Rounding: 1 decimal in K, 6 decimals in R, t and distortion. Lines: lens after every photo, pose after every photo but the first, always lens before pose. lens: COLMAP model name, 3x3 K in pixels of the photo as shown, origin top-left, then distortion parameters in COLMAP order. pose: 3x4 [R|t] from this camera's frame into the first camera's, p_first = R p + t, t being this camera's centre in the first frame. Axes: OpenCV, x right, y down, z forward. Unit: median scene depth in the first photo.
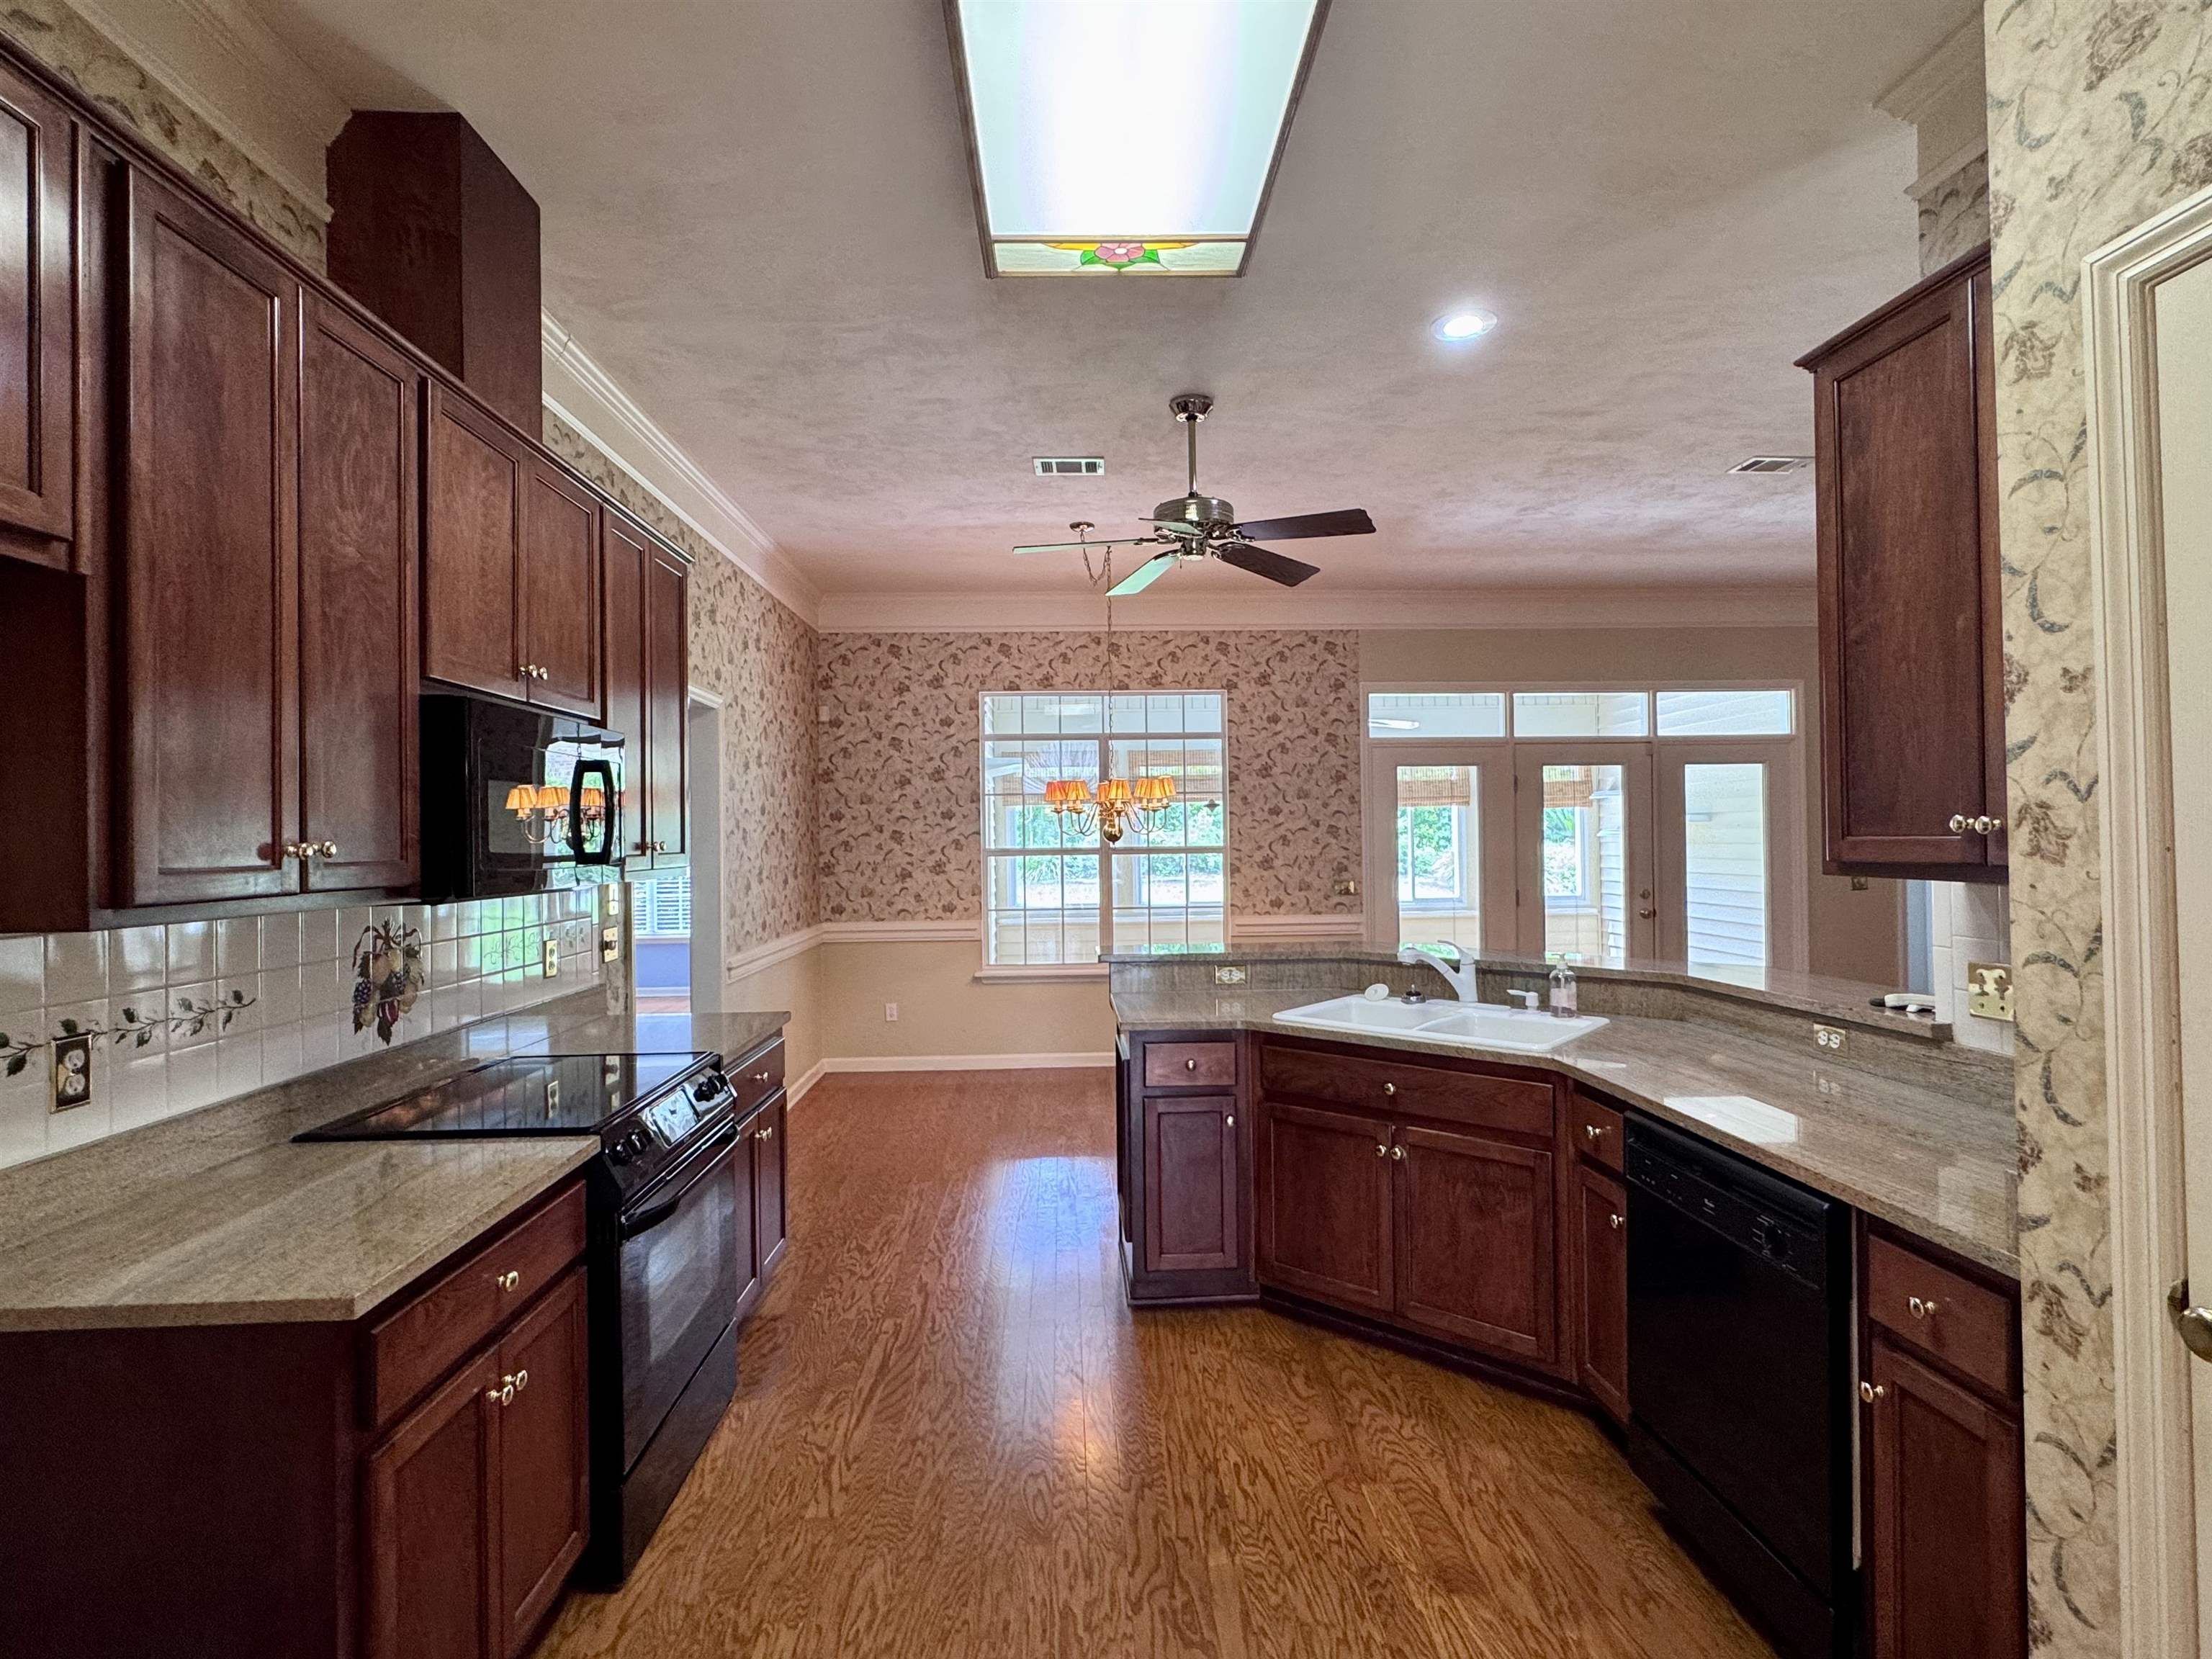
lens RADIAL K [[1074.5, 0, 1103.1], [0, 1074.5, 835.2], [0, 0, 1]] dist [0.000965, 0.000319]
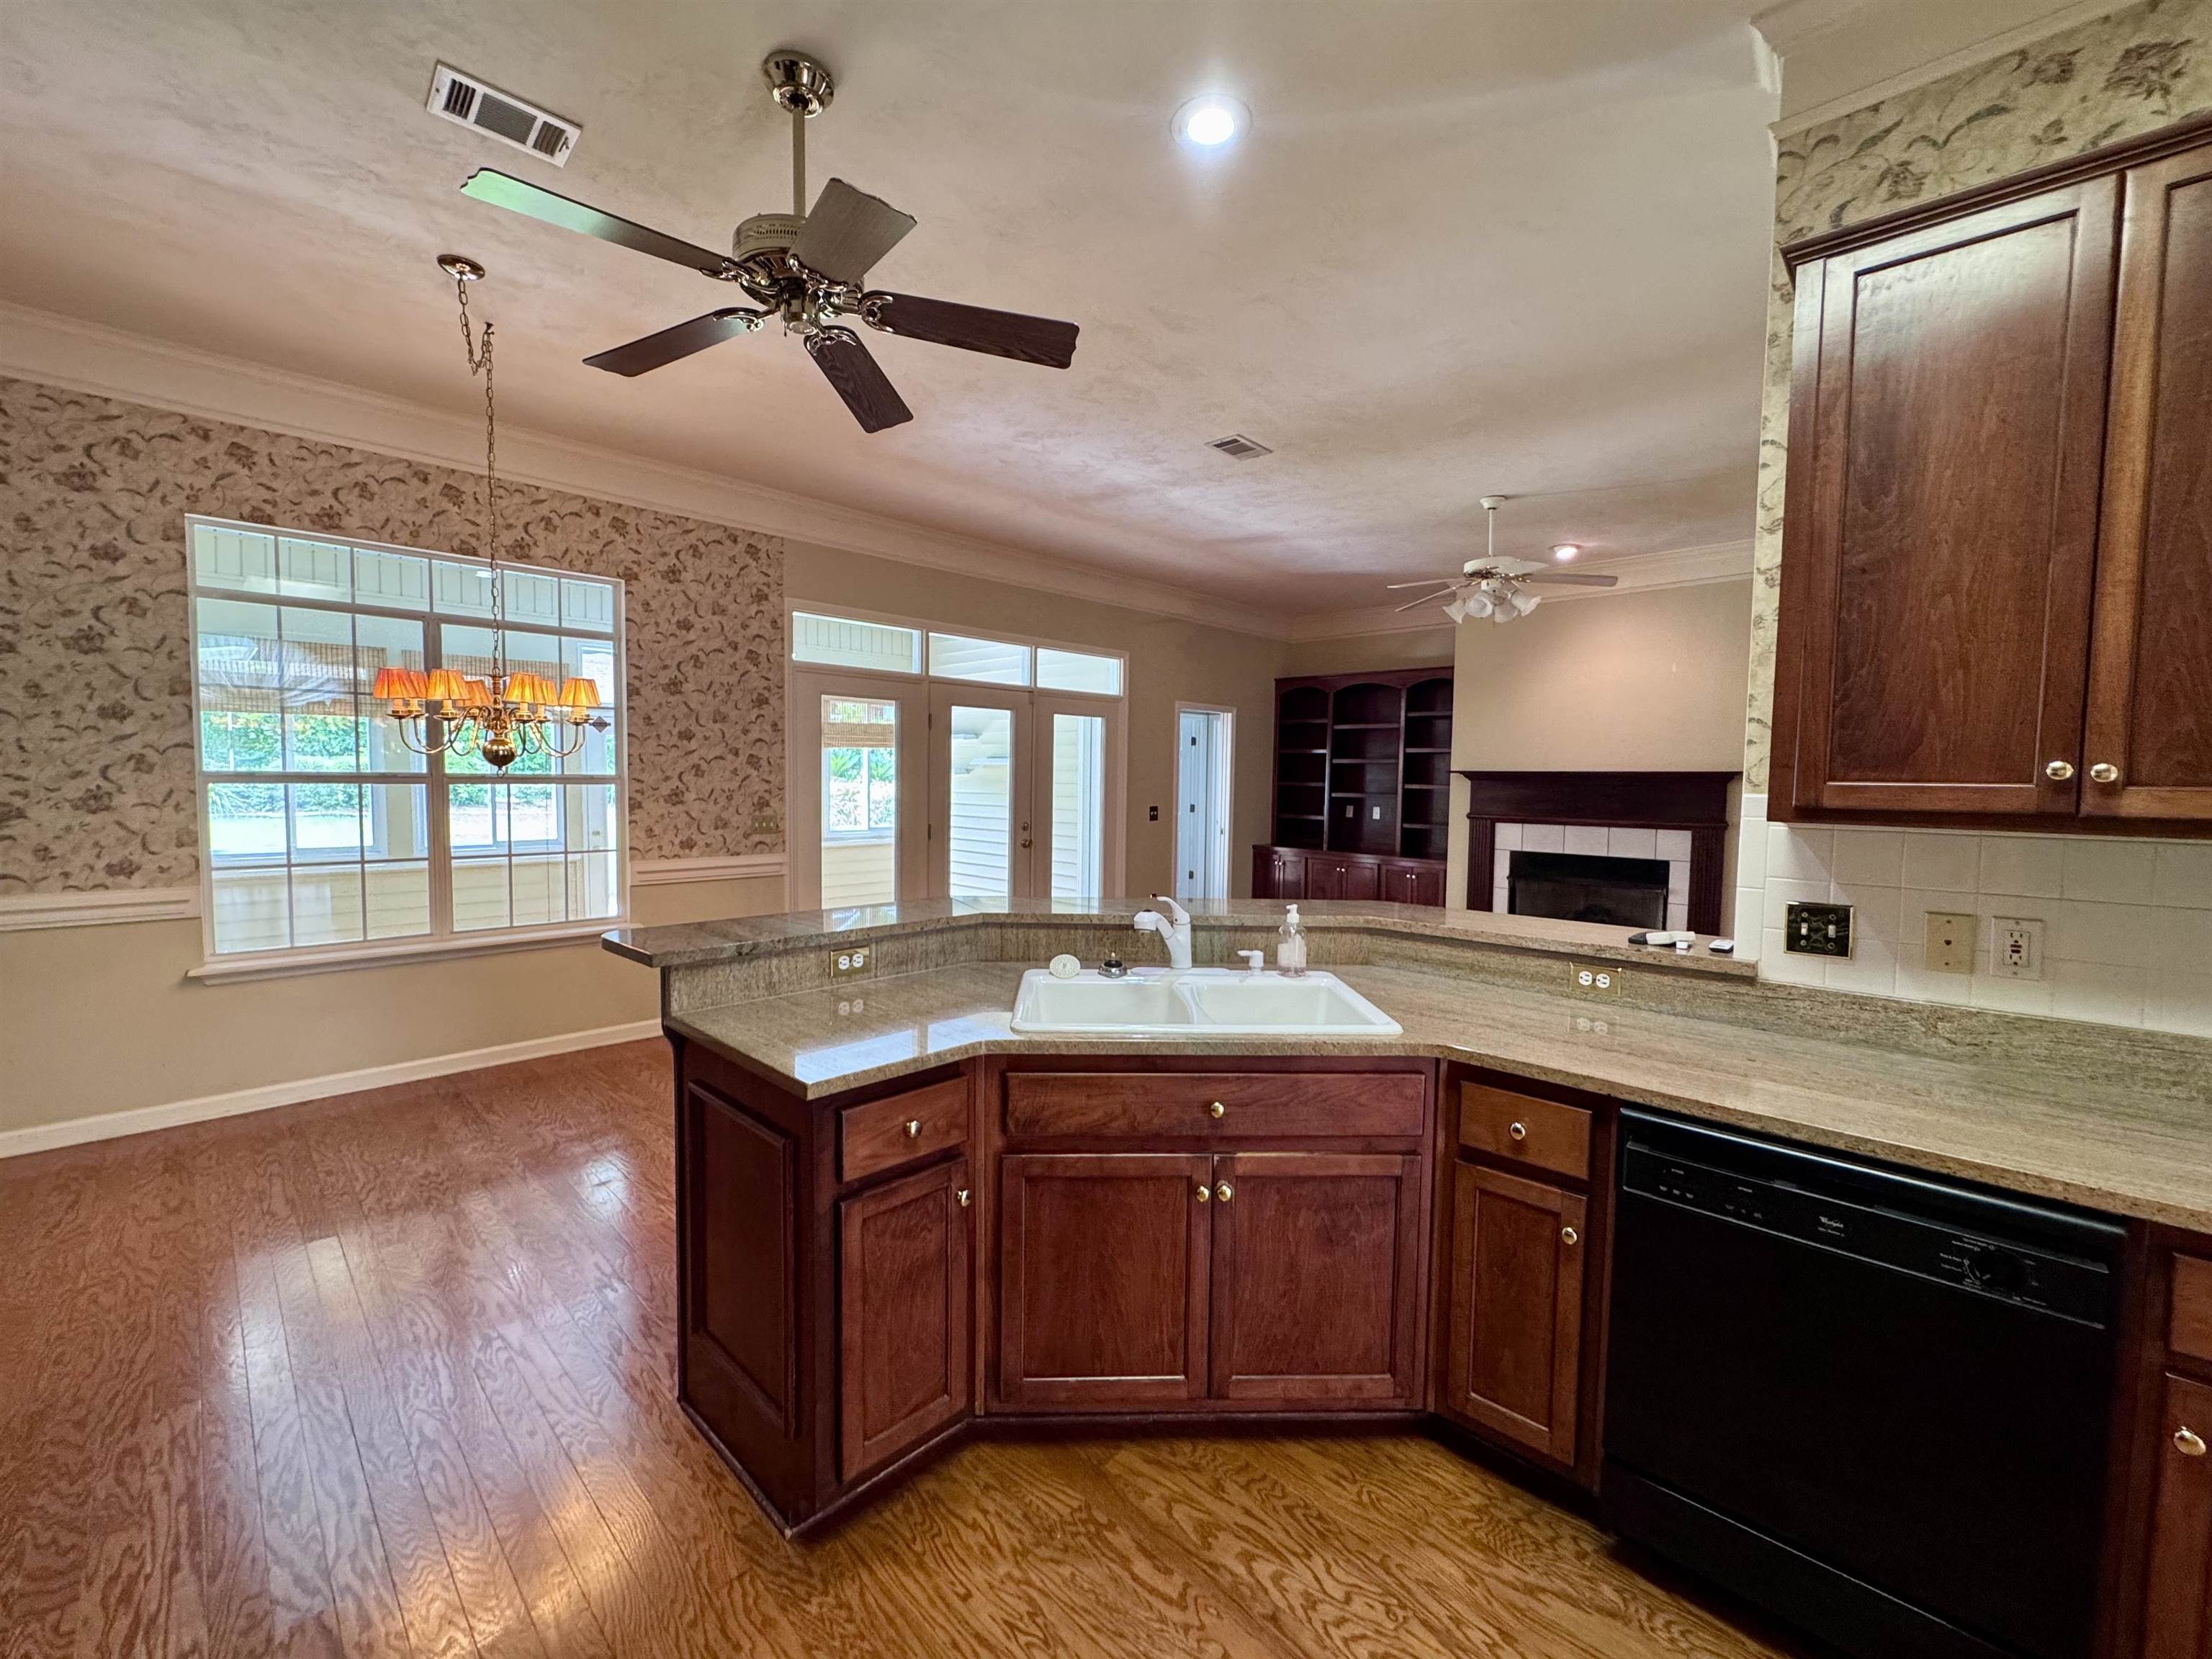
lens RADIAL K [[898.3, 0, 1103.2], [0, 898.3, 829.0], [0, 0, 1]] dist [-0.002990, -0.000316]
pose [[0.724370, -0.017935, 0.689178, -0.091025], [-0.025595, 0.998273, 0.052881, 0.005401], [-0.688936, -0.055945, 0.722660, 0.265030]]
